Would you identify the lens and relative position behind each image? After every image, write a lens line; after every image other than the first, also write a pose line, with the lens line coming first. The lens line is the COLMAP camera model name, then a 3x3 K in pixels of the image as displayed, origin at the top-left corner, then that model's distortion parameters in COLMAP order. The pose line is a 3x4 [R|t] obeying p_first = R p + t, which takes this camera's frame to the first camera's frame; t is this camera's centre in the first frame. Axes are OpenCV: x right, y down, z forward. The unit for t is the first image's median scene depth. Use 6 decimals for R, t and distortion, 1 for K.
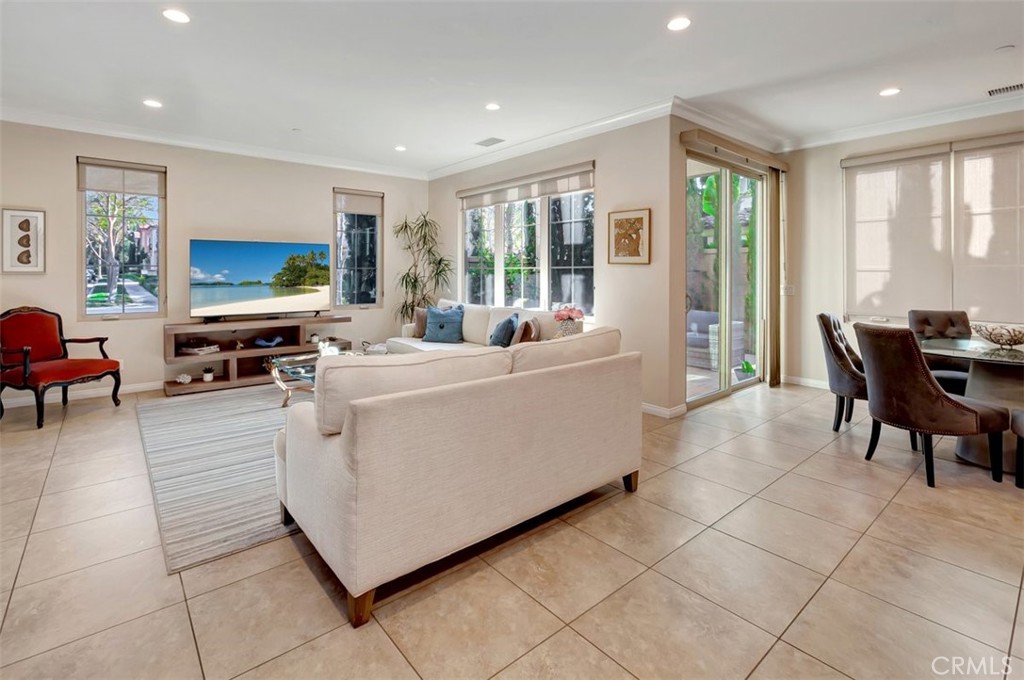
lens RADIAL K [[470.8, 0, 509.6], [0, 470.8, 273.6], [0, 0, 1]] dist [-0.000429, 0.000611]
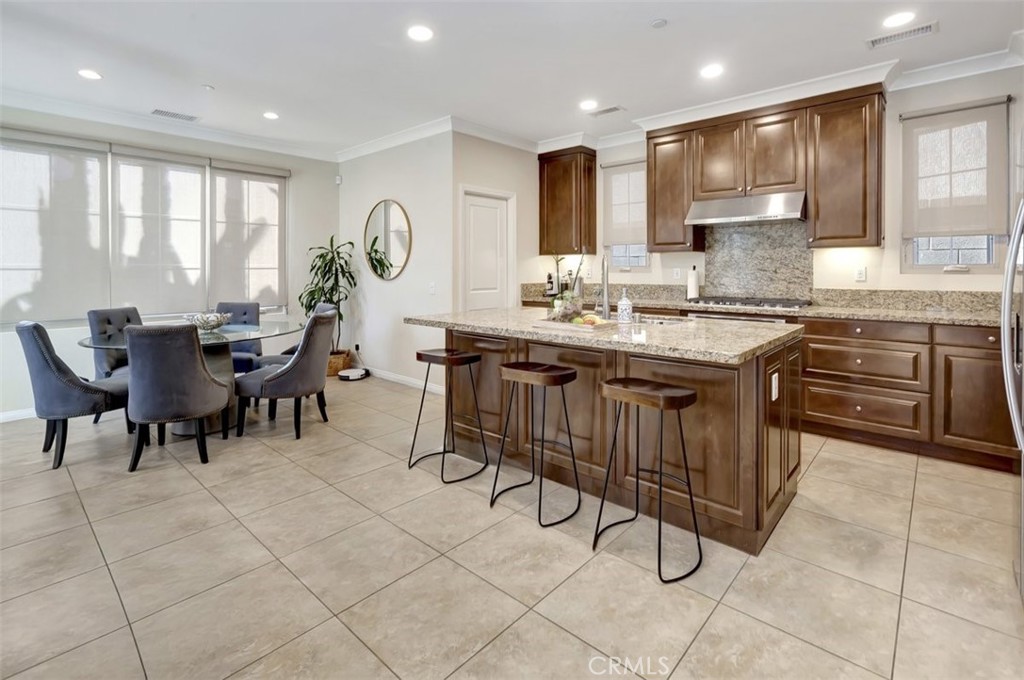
lens RADIAL K [[478.3, 0, 510.9], [0, 478.3, 272.6], [0, 0, 1]] dist [-0.003268, 0.000109]
pose [[-0.134909, -0.004757, 0.990847, -0.206123], [0.002854, 0.999982, 0.005189, -0.001350], [-0.990854, 0.003528, -0.134893, 0.283250]]
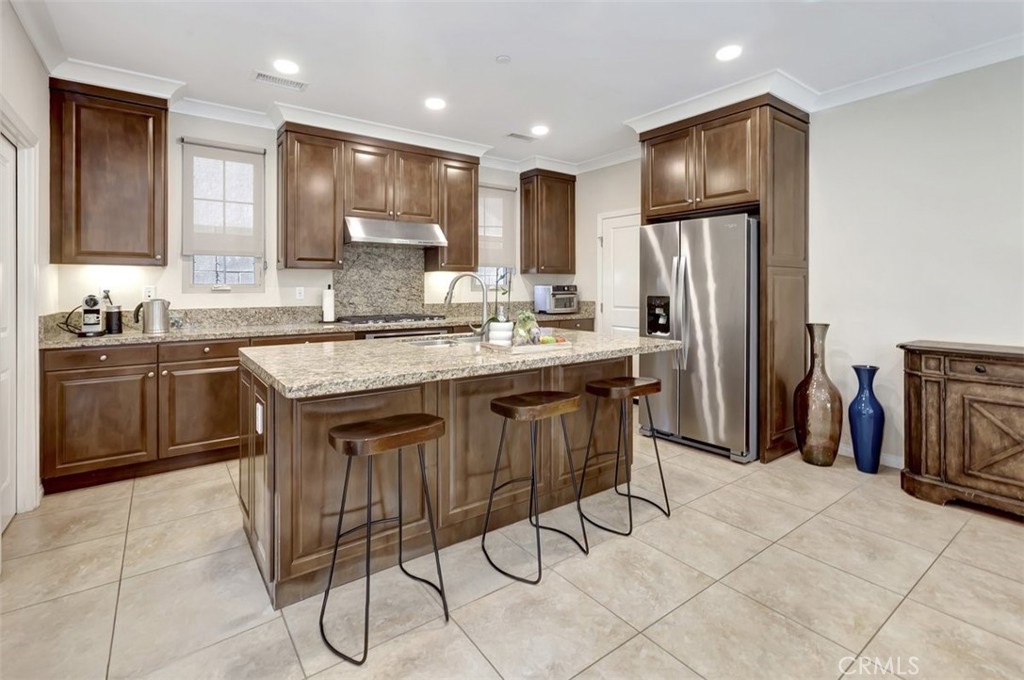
lens RADIAL K [[471.6, 0, 515.8], [0, 471.6, 287.1], [0, 0, 1]] dist [0.015416, 0.000255]
pose [[-0.998103, 0.002836, 0.061504, 0.368926], [0.002875, 0.999996, 0.000544, -0.004162], [-0.061502, 0.000720, -0.998107, 0.699062]]
